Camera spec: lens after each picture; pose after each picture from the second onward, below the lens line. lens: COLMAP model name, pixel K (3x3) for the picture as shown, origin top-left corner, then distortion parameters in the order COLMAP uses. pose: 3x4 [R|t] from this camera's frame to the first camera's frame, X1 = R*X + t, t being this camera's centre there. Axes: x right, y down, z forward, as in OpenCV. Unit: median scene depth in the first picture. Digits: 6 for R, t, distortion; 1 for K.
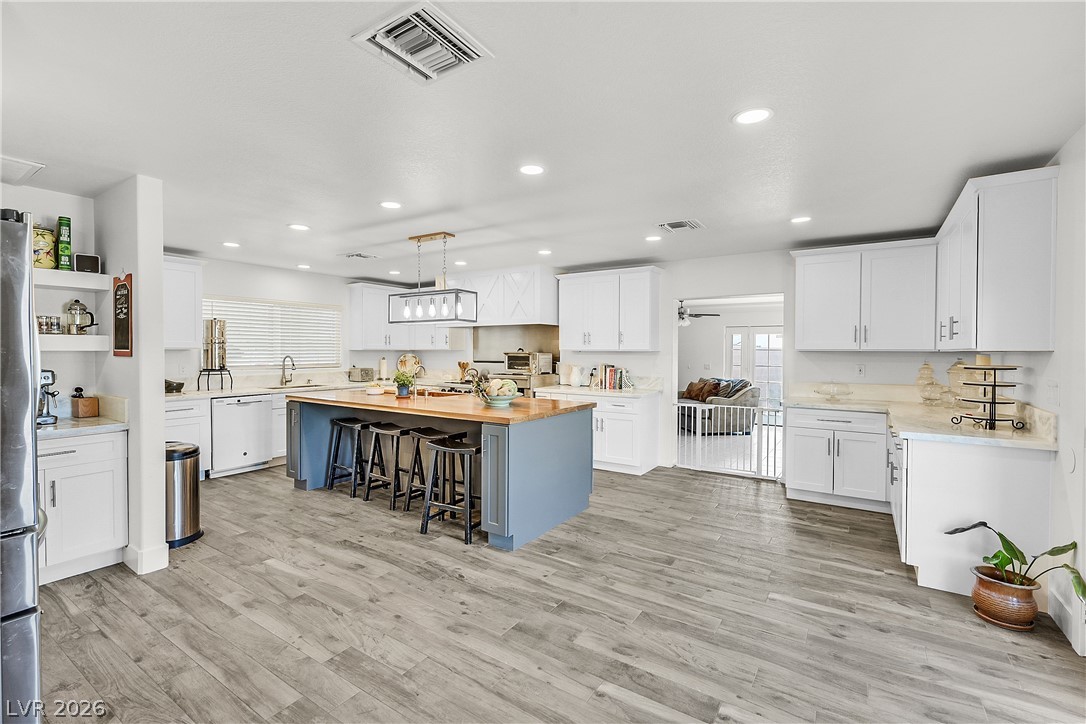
lens RADIAL K [[480.6, 0, 542.8], [0, 480.6, 360.6], [0, 0, 1]] dist [0.001924, 0.000503]
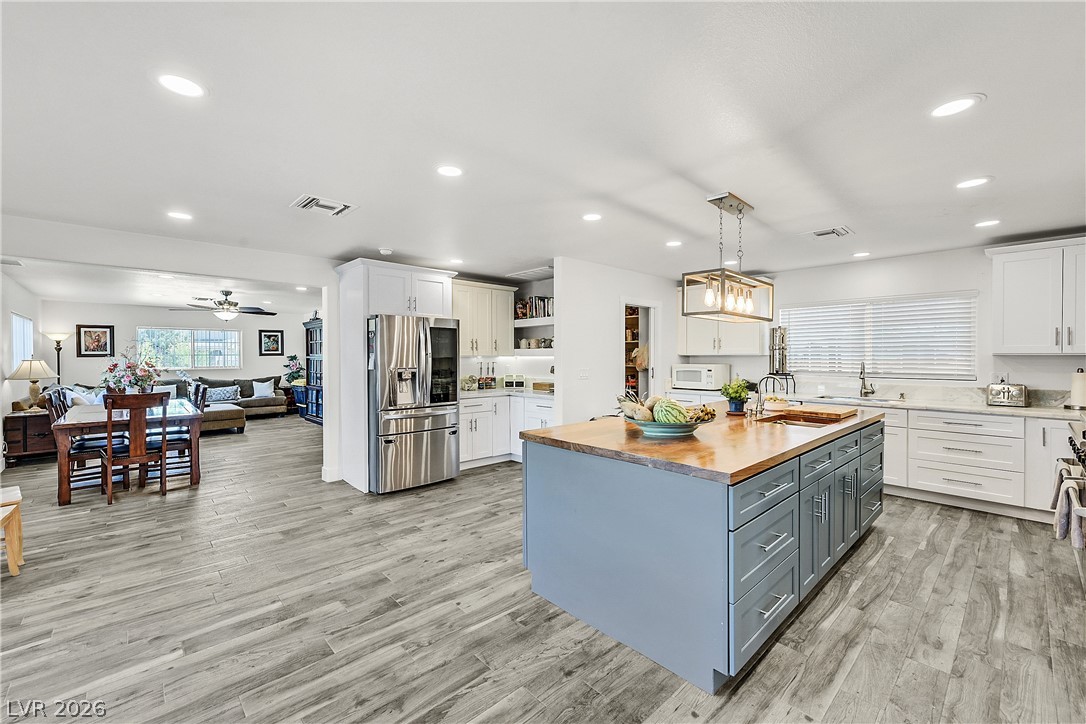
lens RADIAL K [[451.9, 0, 547.4], [0, 451.9, 358.5], [0, 0, 1]] dist [-0.000304, -0.000146]
pose [[-0.233843, 0.001348, -0.972274, 0.826850], [-0.019716, 0.999787, 0.006128, -0.022951], [0.972075, 0.020602, -0.233766, 1.410952]]
